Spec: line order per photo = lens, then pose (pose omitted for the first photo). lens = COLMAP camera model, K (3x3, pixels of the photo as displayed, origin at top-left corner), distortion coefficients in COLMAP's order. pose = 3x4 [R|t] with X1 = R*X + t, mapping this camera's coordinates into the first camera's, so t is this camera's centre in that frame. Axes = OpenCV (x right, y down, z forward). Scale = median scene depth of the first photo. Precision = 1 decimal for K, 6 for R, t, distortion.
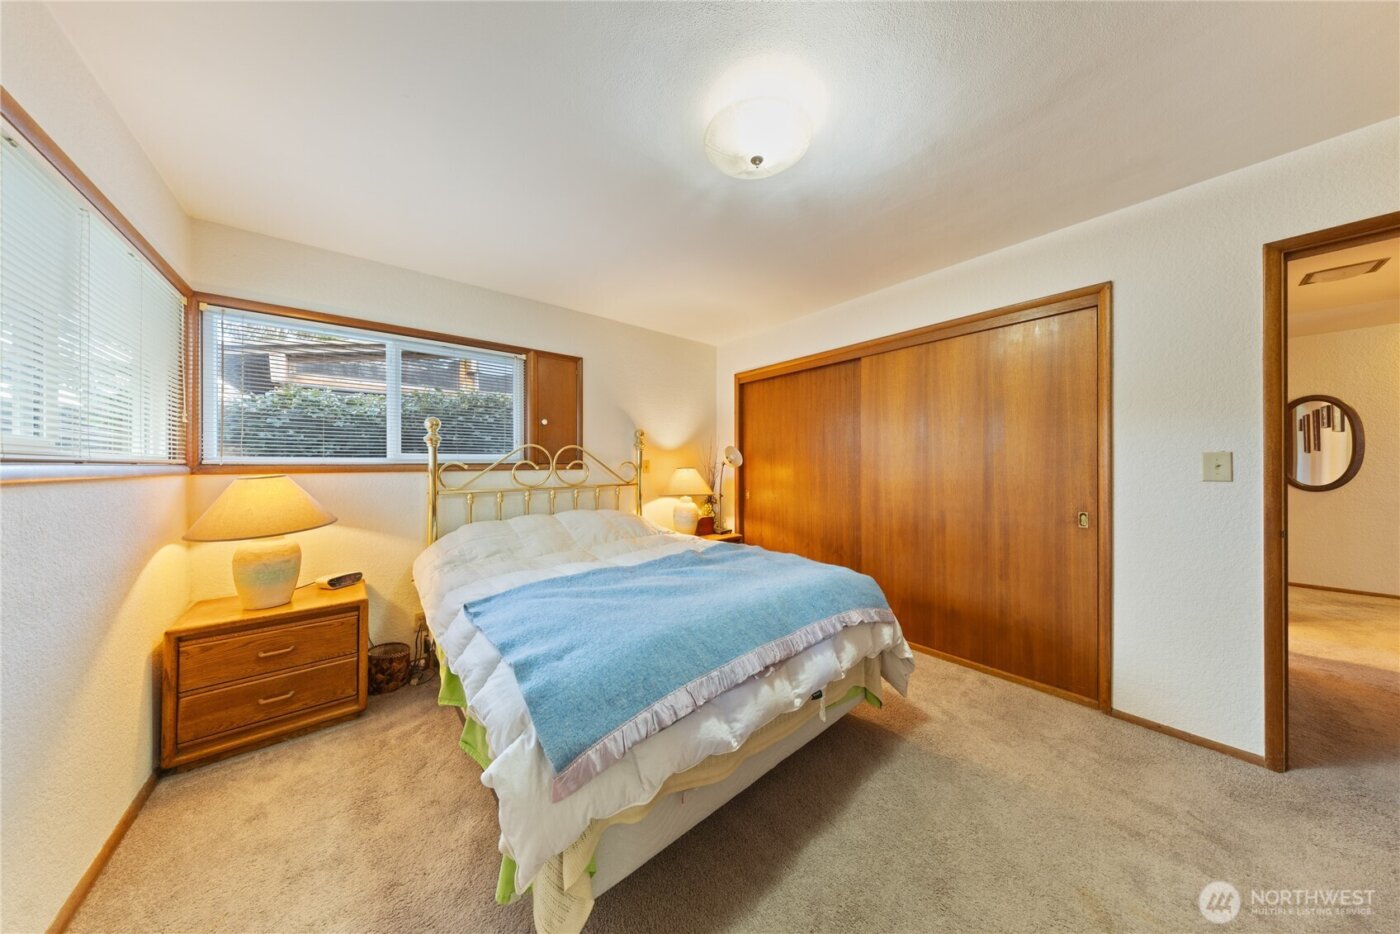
lens RADIAL K [[401.6, 0, 691.0], [0, 401.6, 465.8], [0, 0, 1]] dist [0.001293, 0.000003]
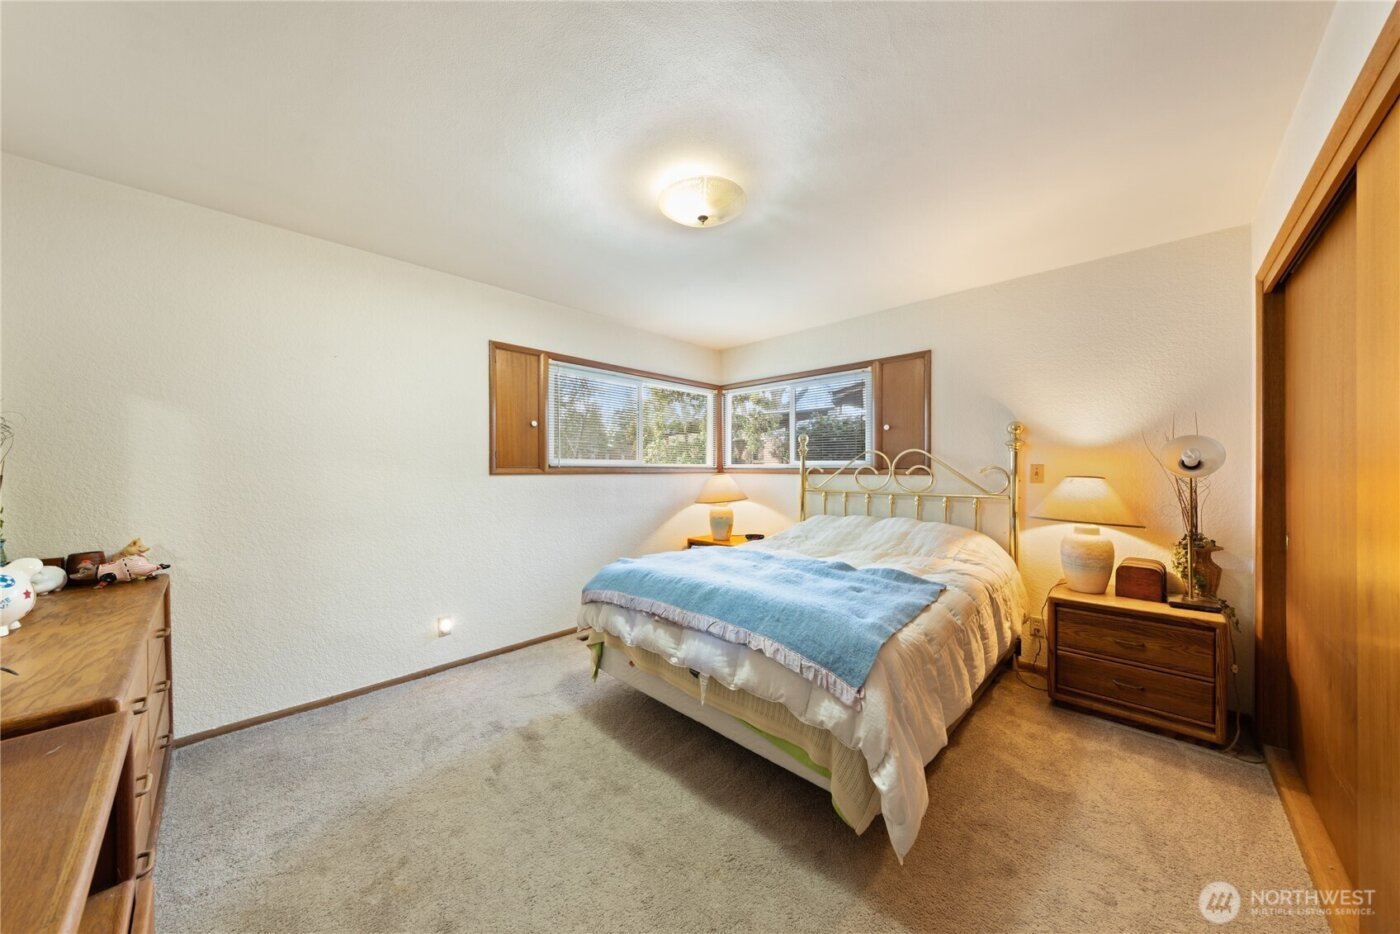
lens RADIAL K [[471.4, 0, 695.7], [0, 471.4, 462.1], [0, 0, 1]] dist [-0.000116, 0.000007]
pose [[0.111353, -0.012008, -0.993708, 0.811218], [-0.015041, 0.999792, -0.013767, 0.001270], [0.993667, 0.016479, 0.111149, 0.426407]]
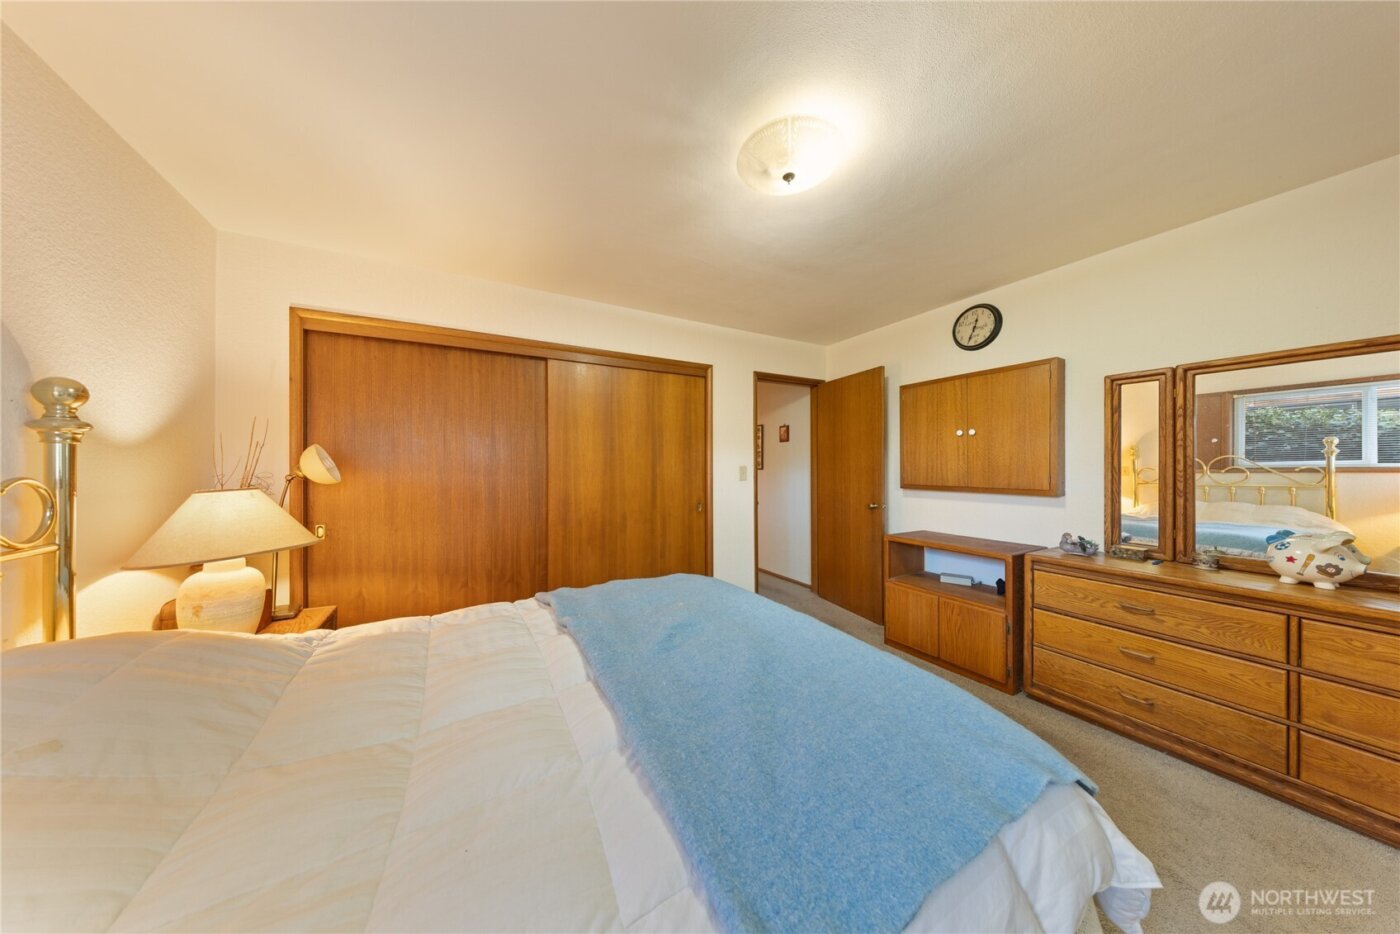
lens RADIAL K [[401.6, 0, 690.2], [0, 401.6, 468.6], [0, 0, 1]] dist [0.001293, 0.000003]
pose [[0.165634, -0.001339, 0.986186, -0.448818], [0.014133, 0.999900, -0.001016, -0.013614], [-0.986086, 0.014107, 0.165636, 0.559210]]
